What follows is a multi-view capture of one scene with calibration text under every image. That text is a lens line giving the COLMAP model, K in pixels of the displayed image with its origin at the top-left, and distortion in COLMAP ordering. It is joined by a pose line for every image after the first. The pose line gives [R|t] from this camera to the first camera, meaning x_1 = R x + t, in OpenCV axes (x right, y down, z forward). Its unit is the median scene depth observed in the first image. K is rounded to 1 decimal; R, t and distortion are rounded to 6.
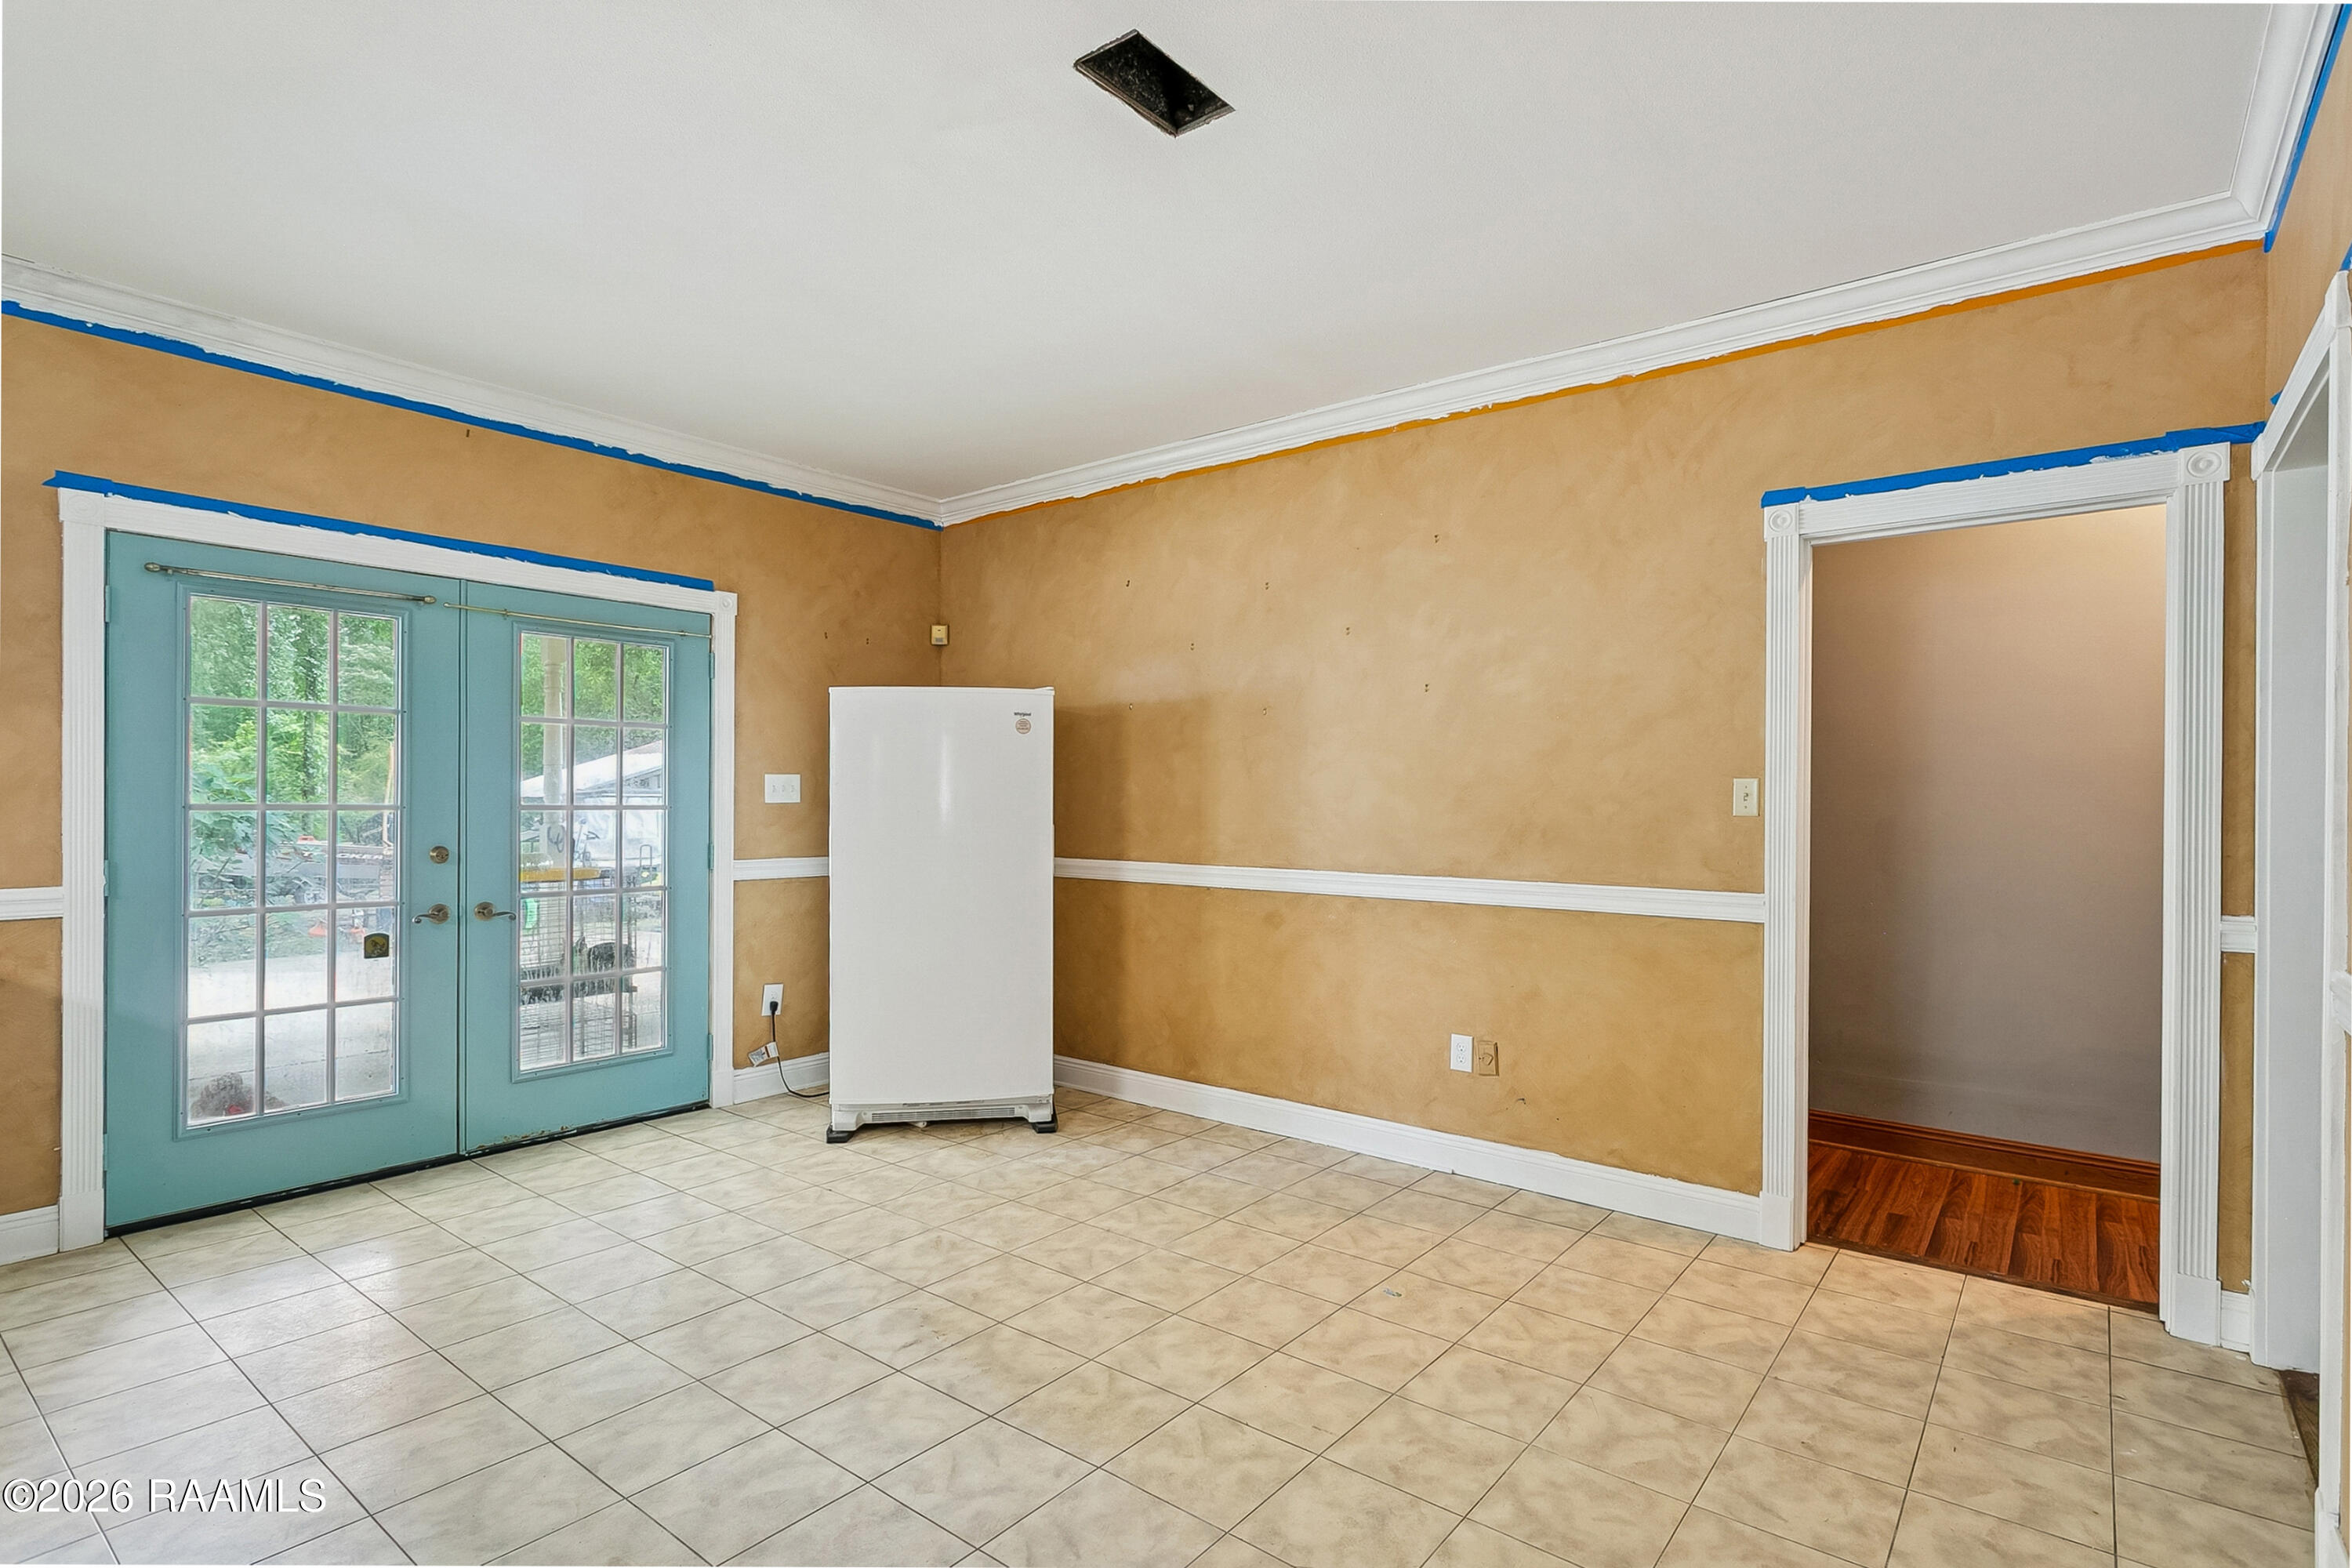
lens RADIAL K [[1126.1, 0, 1191.9], [0, 1126.1, 804.3], [0, 0, 1]] dist [0.005255, 0.000204]
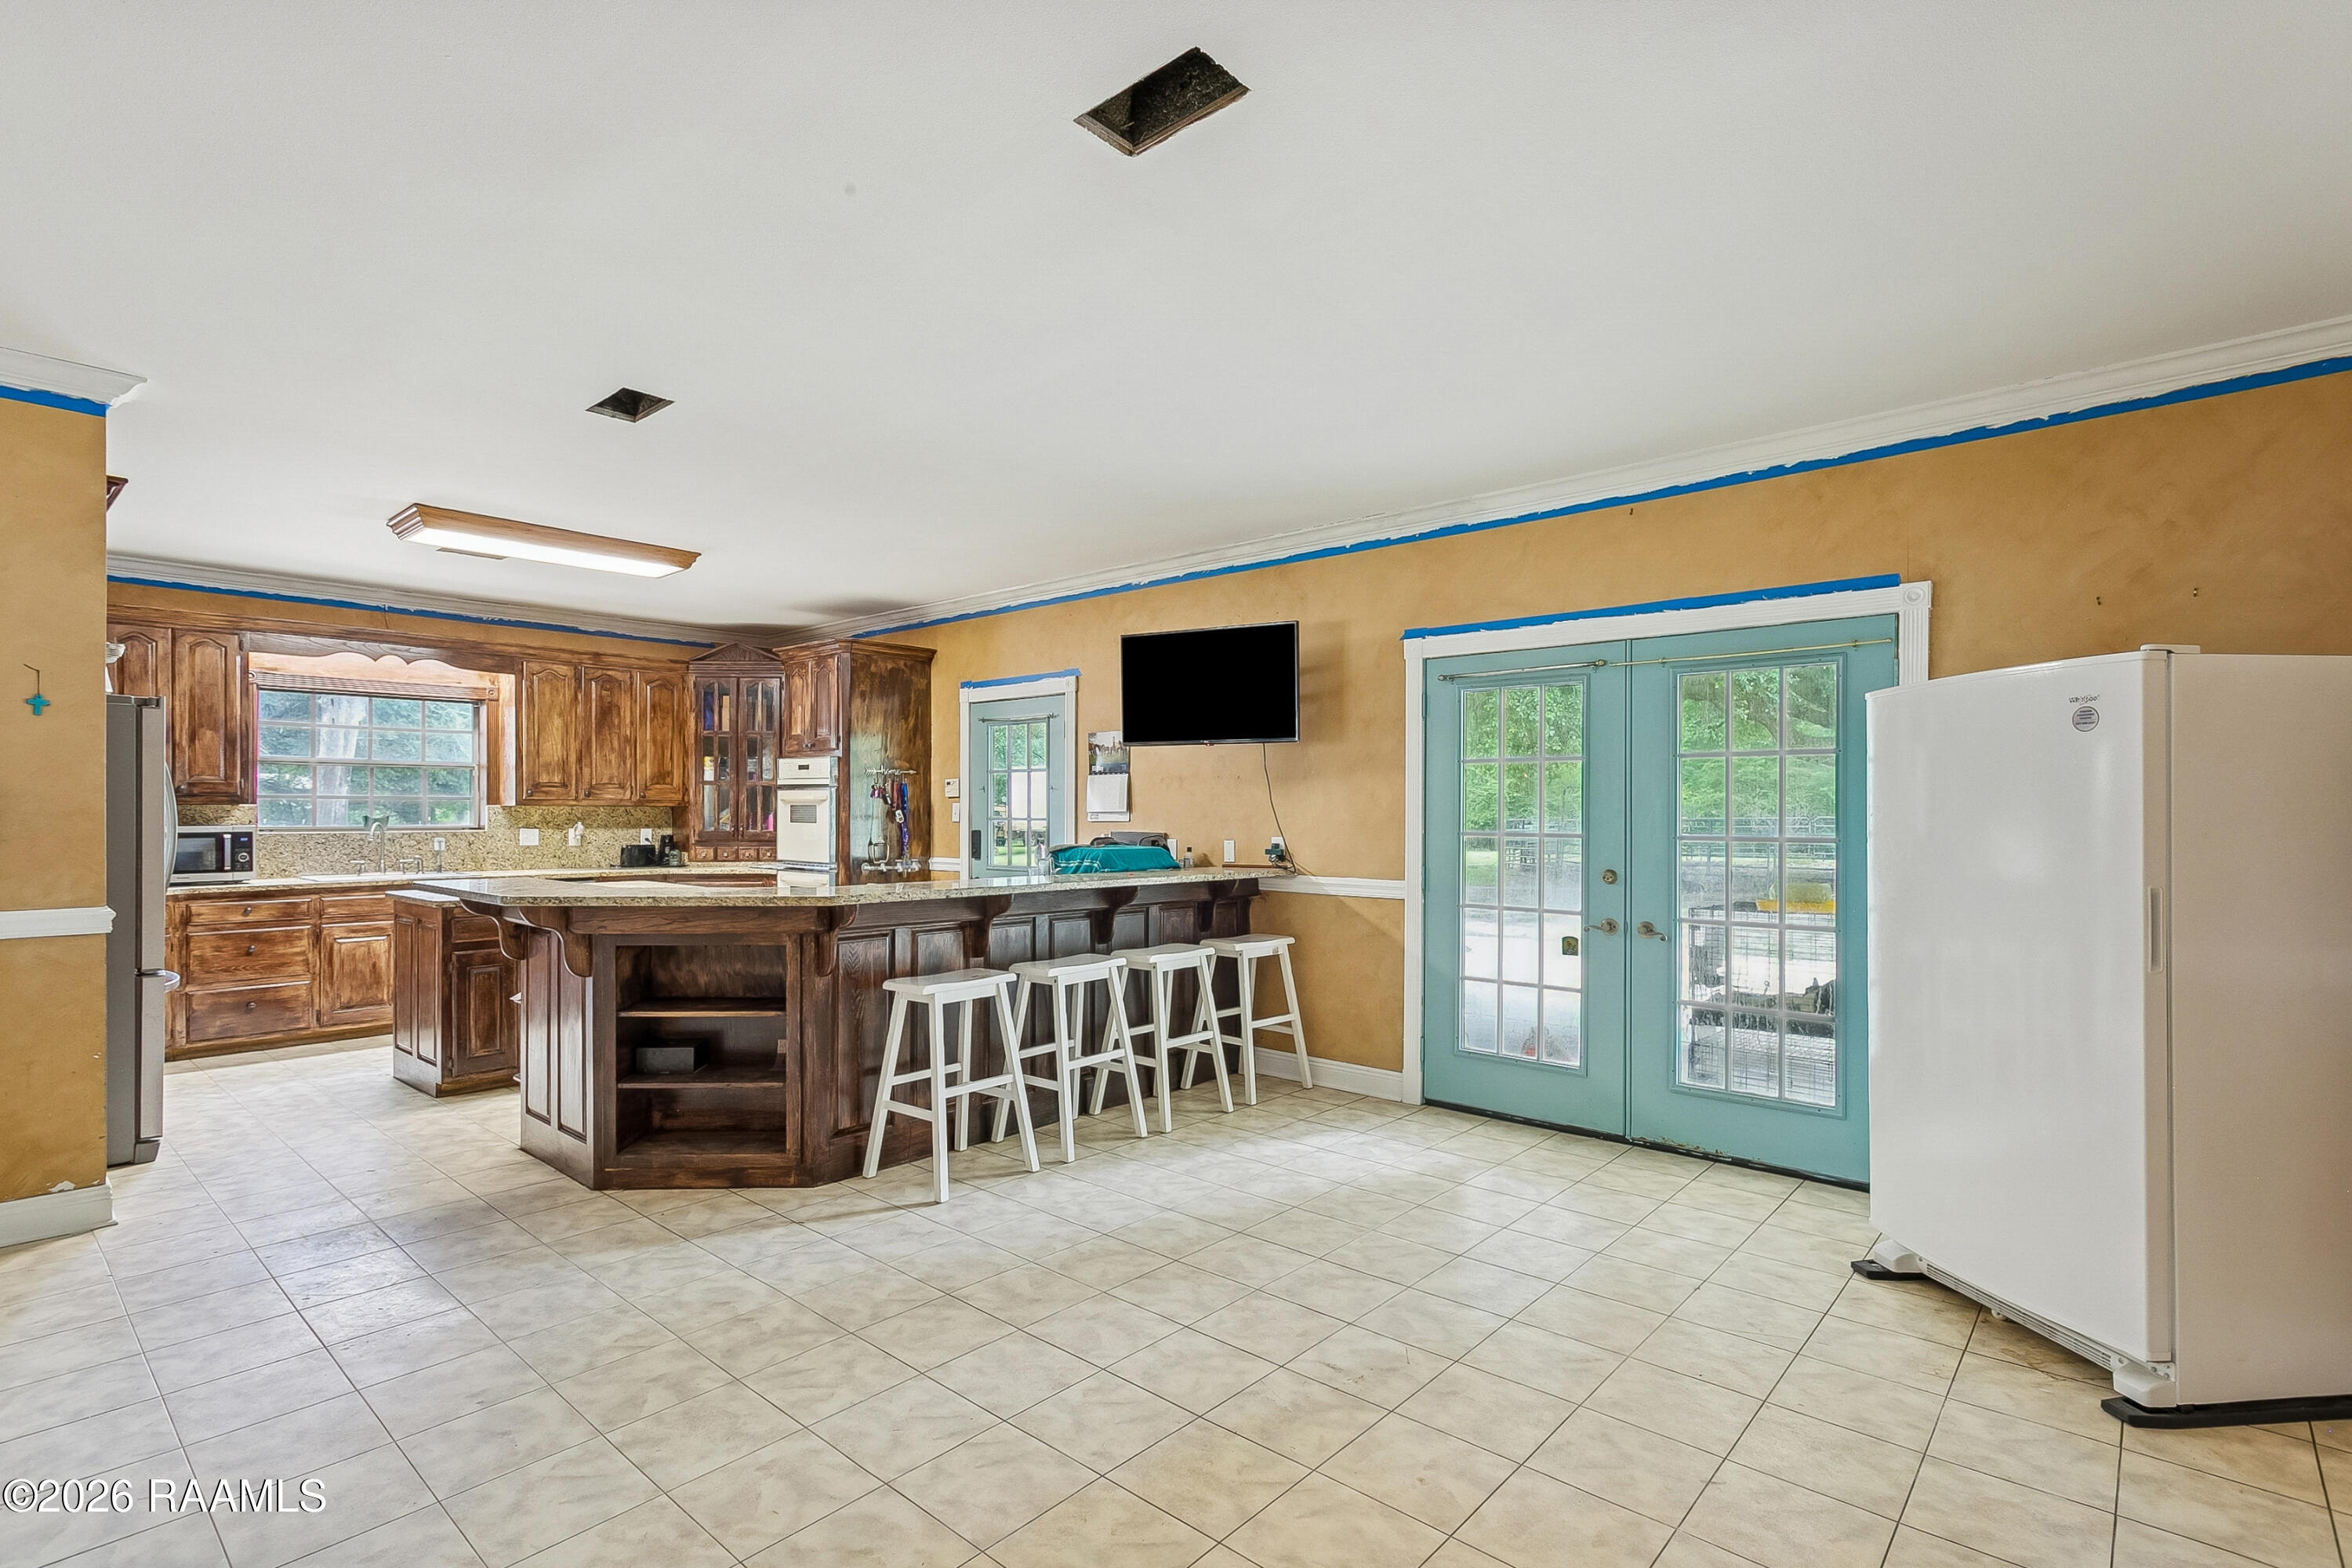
lens RADIAL K [[1126.1, 0, 1191.9], [0, 1126.1, 804.3], [0, 0, 1]] dist [0.005255, 0.000204]
pose [[-0.046147, -0.010351, -0.998881, 0.546817], [-0.005783, 0.999932, -0.010095, -0.016951], [0.998918, 0.005311, -0.046203, 0.633519]]
